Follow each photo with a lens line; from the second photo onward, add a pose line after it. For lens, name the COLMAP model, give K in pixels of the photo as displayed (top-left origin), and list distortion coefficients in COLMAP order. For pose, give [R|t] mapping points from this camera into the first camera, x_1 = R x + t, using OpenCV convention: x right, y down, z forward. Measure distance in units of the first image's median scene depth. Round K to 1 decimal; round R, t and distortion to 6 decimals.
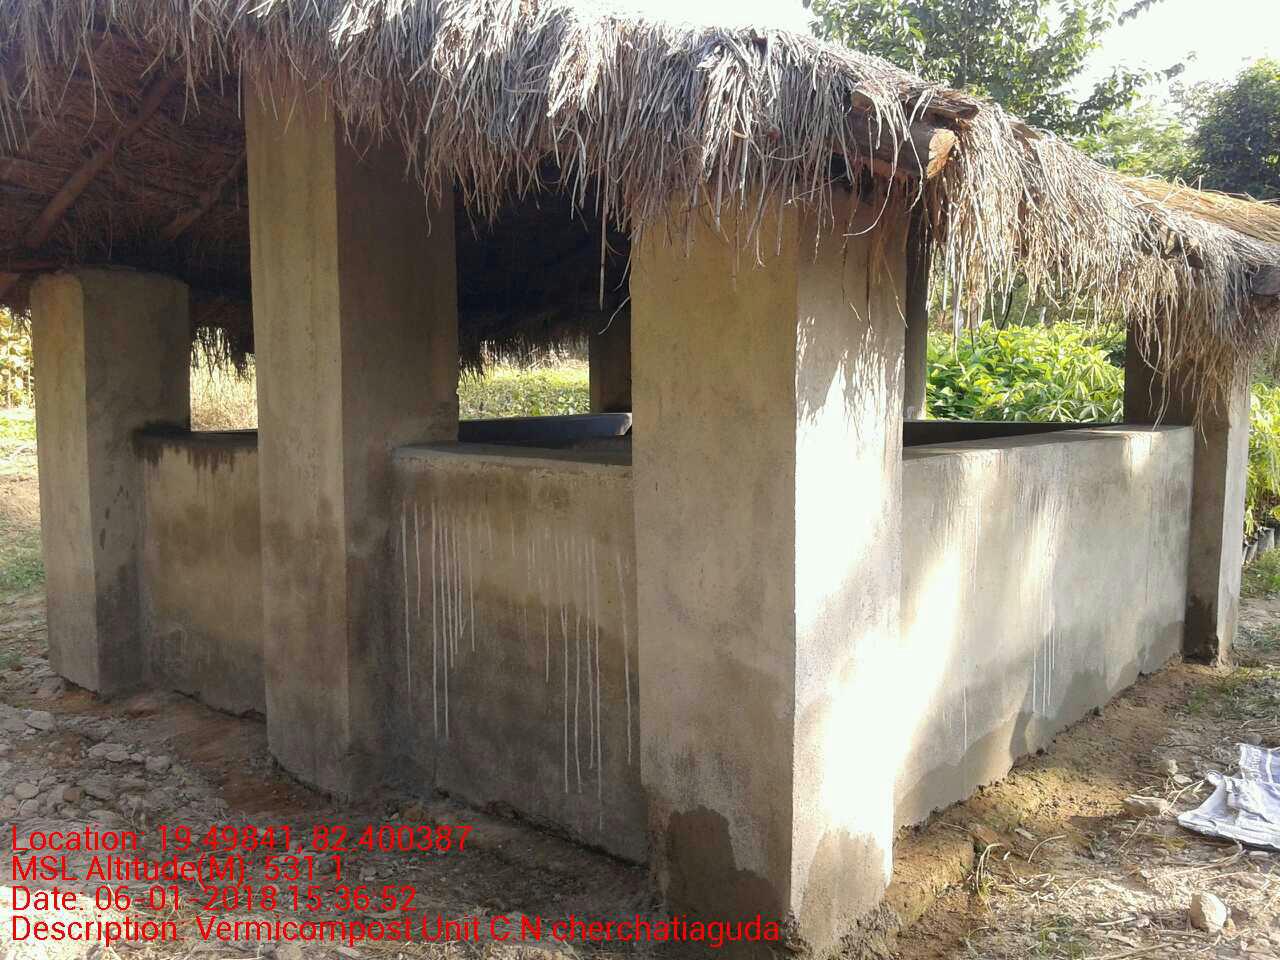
lens RADIAL K [[973.8, 0, 642.5], [0, 973.8, 476.8], [0, 0, 1]] dist [0.008590, -0.001651]
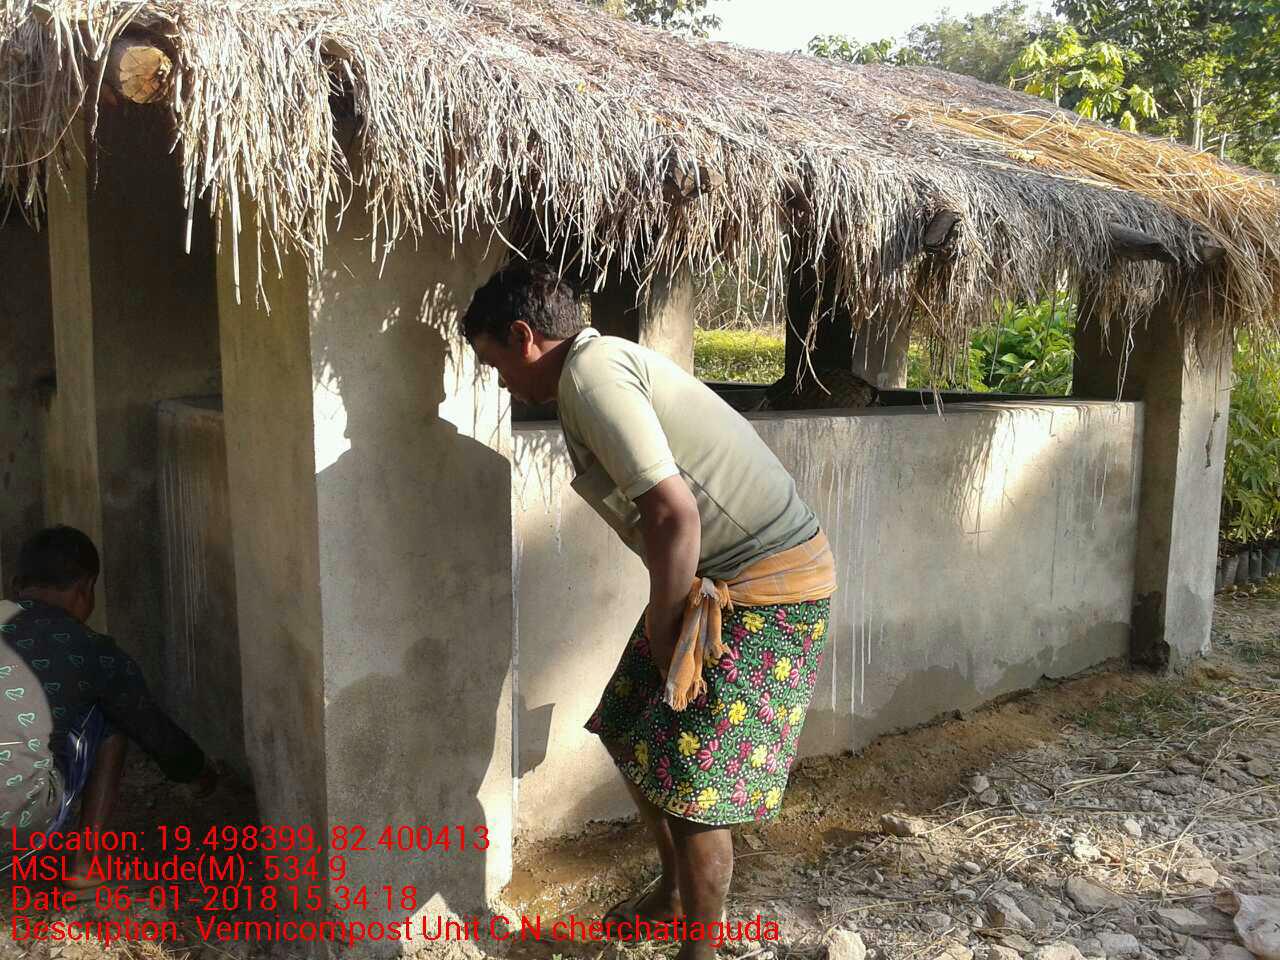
lens RADIAL K [[973.8, 0, 639.6], [0, 973.8, 481.5], [0, 0, 1]] dist [0.008590, -0.001651]
pose [[0.984615, 0.039604, -0.170190, 0.356825], [-0.032080, 0.998392, 0.046738, -0.008910], [0.171768, -0.040559, 0.984302, 0.078440]]
